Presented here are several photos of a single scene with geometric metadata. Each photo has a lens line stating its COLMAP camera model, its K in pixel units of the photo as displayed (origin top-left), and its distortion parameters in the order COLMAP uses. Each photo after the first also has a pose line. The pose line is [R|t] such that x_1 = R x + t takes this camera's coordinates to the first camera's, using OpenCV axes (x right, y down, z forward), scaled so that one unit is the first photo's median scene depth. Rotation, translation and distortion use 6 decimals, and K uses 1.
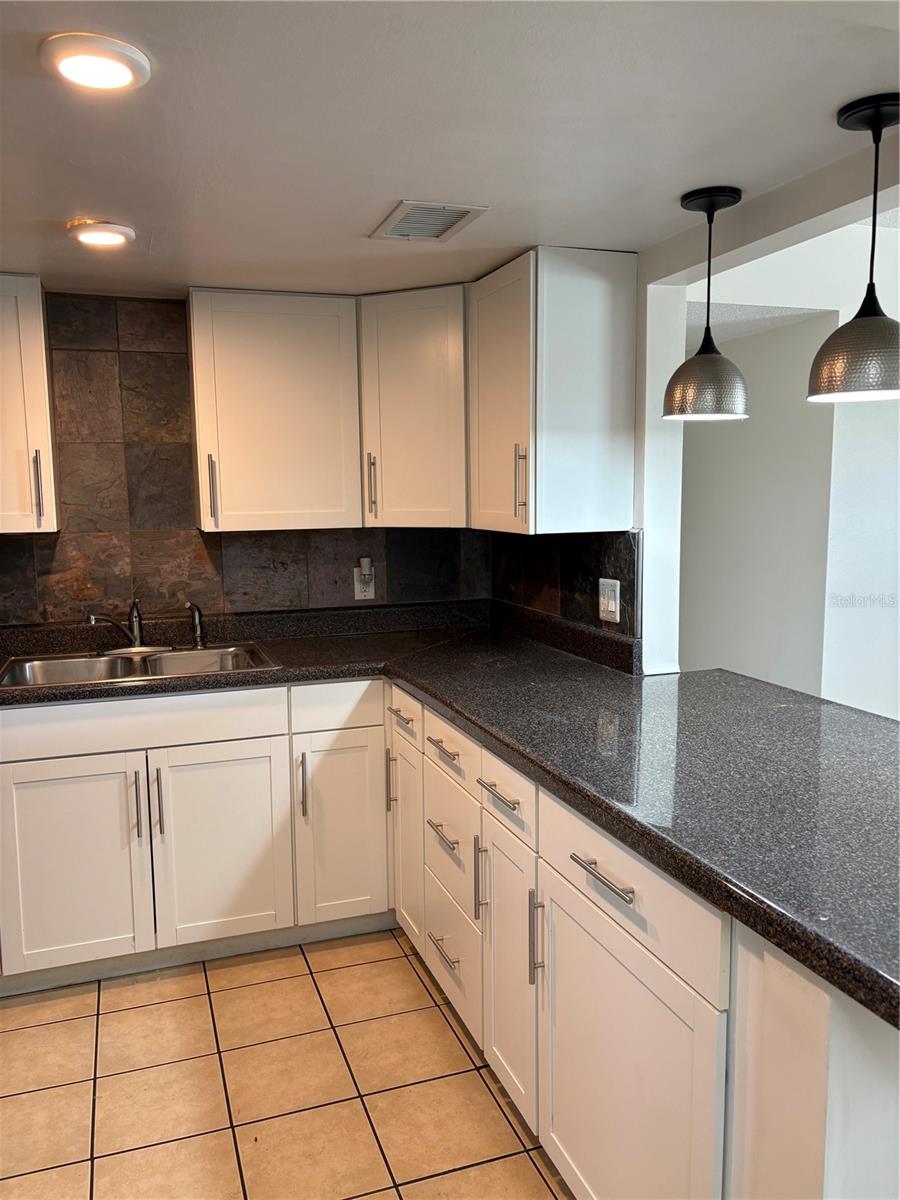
lens RADIAL K [[913.4, 0, 456.4], [0, 913.4, 589.7], [0, 0, 1]] dist [0.043273, -0.040624]
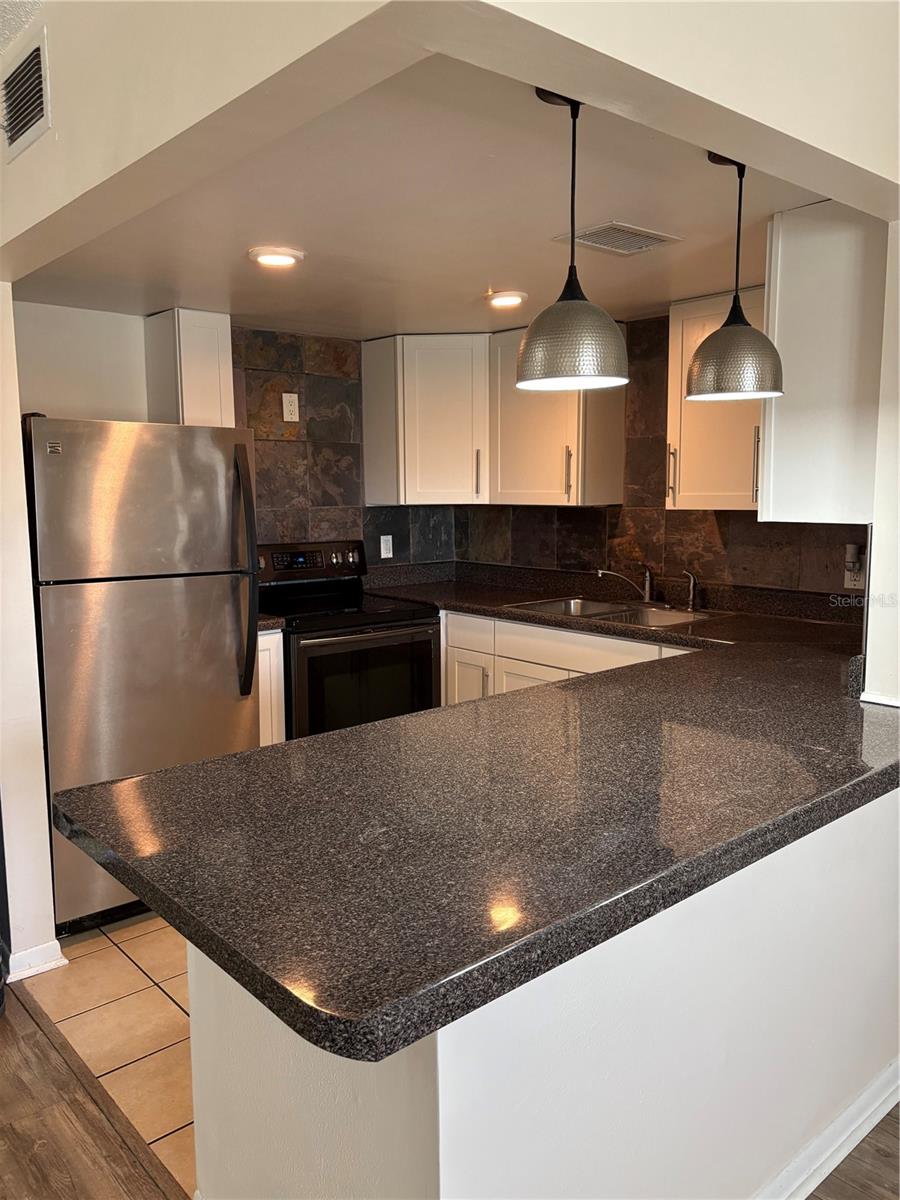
lens RADIAL K [[913.4, 0, 439.0], [0, 913.4, 600.6], [0, 0, 1]] dist [0.043273, -0.040624]
pose [[0.370835, 0.126703, -0.920015, 1.029382], [-0.092473, 0.990764, 0.099173, -0.052457], [0.924084, 0.048300, 0.379126, 0.407296]]
